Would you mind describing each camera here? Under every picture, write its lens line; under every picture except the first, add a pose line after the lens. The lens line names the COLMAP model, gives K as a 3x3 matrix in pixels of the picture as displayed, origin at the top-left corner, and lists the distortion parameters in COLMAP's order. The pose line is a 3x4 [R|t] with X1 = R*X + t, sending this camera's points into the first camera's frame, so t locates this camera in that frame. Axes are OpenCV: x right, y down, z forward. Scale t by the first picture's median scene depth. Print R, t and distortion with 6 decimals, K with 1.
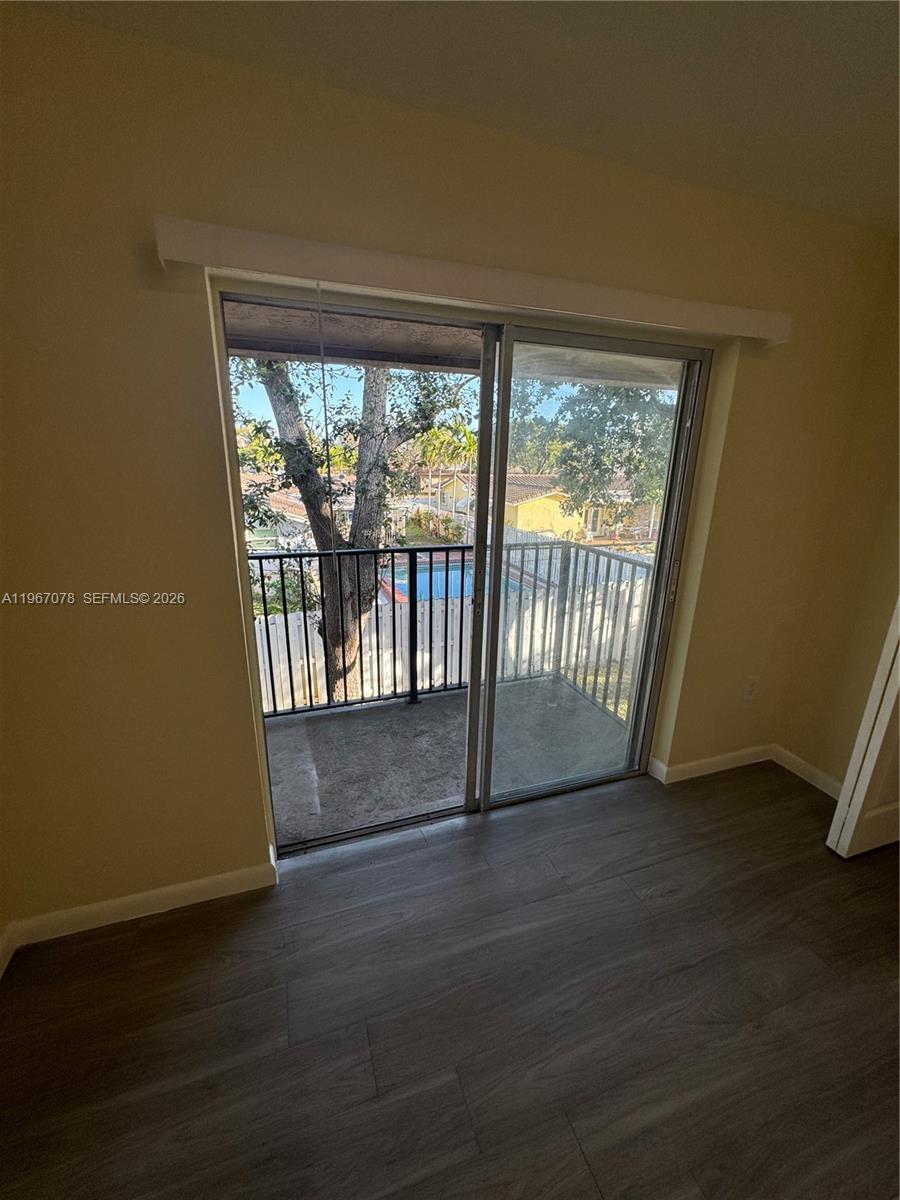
lens RADIAL K [[482.8, 0, 450.0], [0, 482.8, 600.0], [0, 0, 1]] dist [-0.003776, 0.000527]
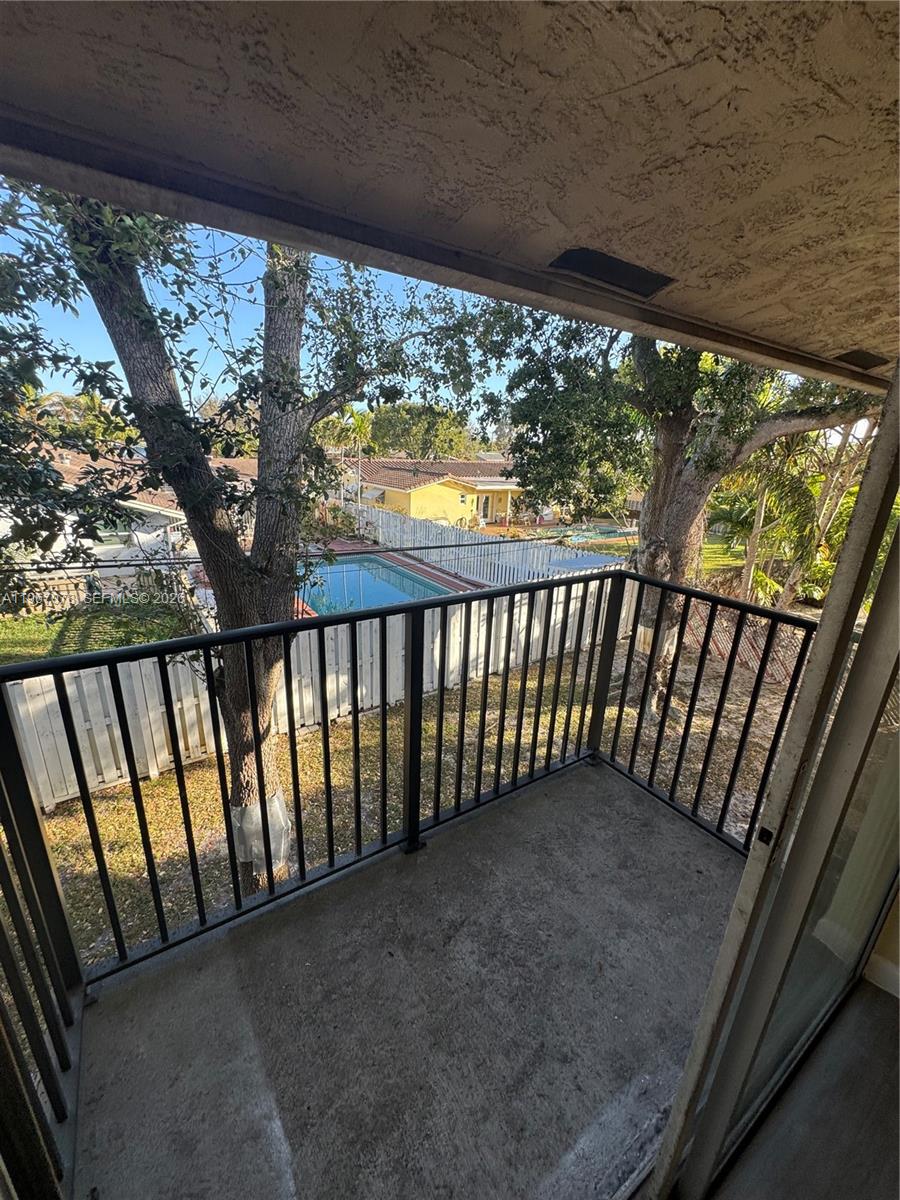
lens RADIAL K [[482.8, 0, 450.0], [0, 482.8, 600.0], [0, 0, 1]] dist [-0.003776, 0.000527]
pose [[0.970931, -0.052821, 0.233457, -0.119351], [0.045688, 0.998312, 0.035861, -0.091160], [-0.234957, -0.024153, 0.971706, 0.311594]]
